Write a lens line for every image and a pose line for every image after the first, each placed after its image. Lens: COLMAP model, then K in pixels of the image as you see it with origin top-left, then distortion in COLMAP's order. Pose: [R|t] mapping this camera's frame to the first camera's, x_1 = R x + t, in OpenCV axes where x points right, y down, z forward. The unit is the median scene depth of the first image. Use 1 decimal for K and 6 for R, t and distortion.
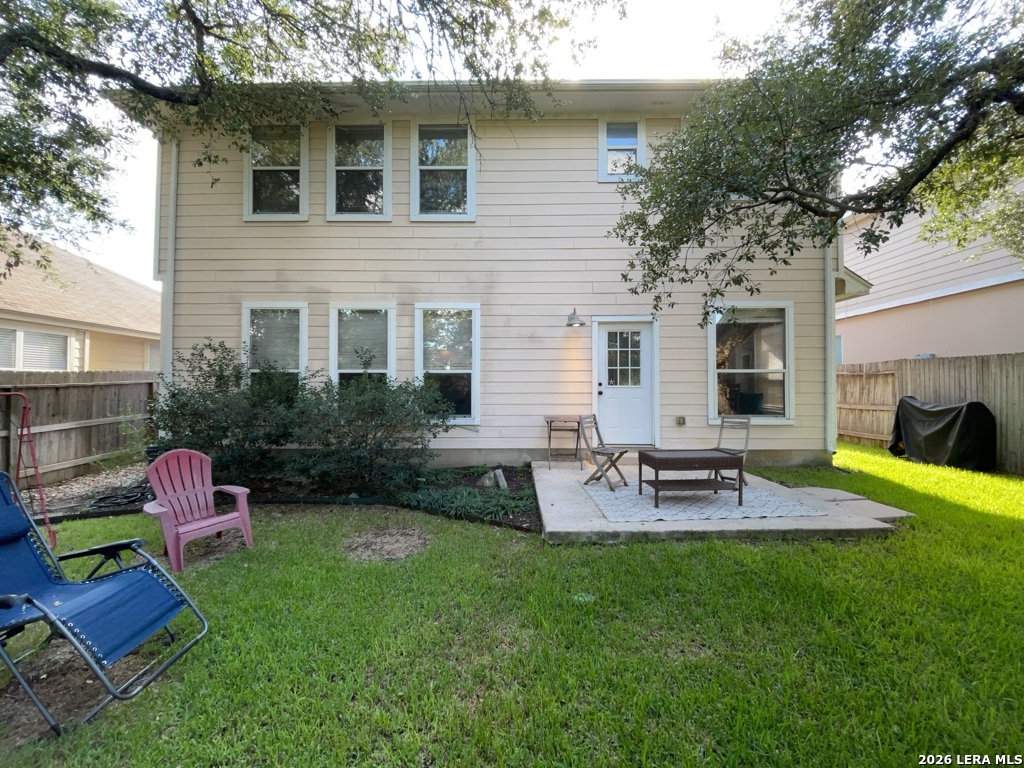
lens RADIAL K [[410.6, 0, 512.0], [0, 410.6, 384.0], [0, 0, 1]] dist [0.020688, -0.021582]
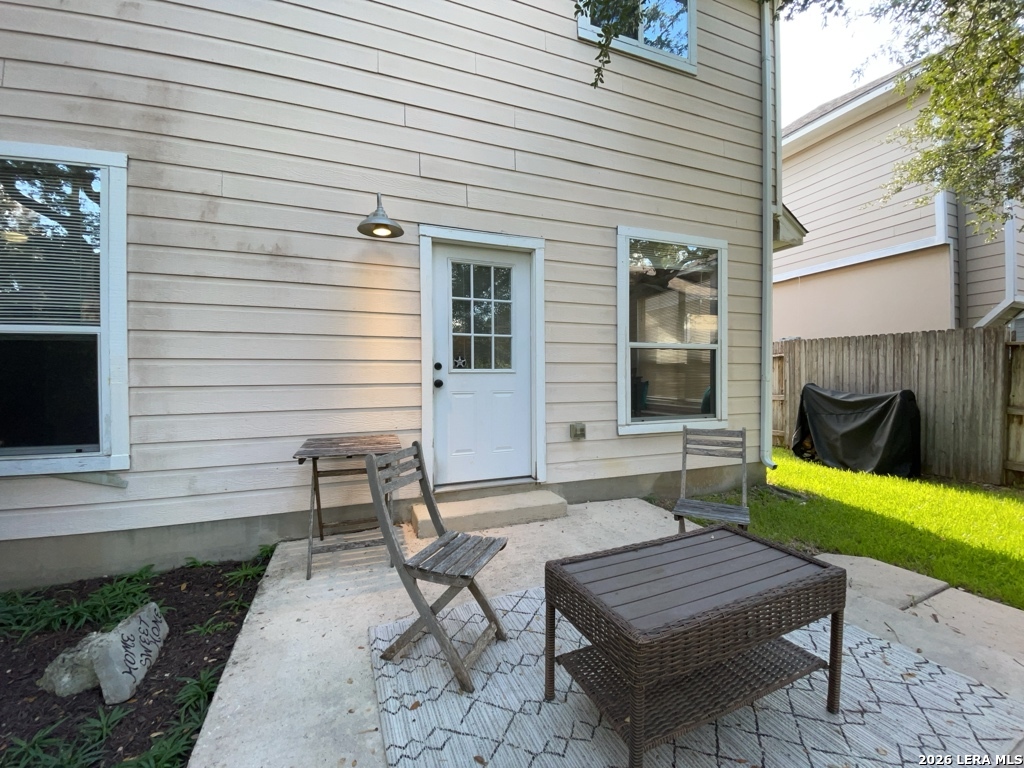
lens RADIAL K [[410.6, 0, 512.0], [0, 410.6, 384.0], [0, 0, 1]] dist [0.020688, -0.021582]
pose [[0.933460, -0.010940, 0.358514, 0.120061], [0.000660, 0.999585, 0.028785, 0.008006], [-0.358680, -0.026633, 0.933080, 0.502340]]
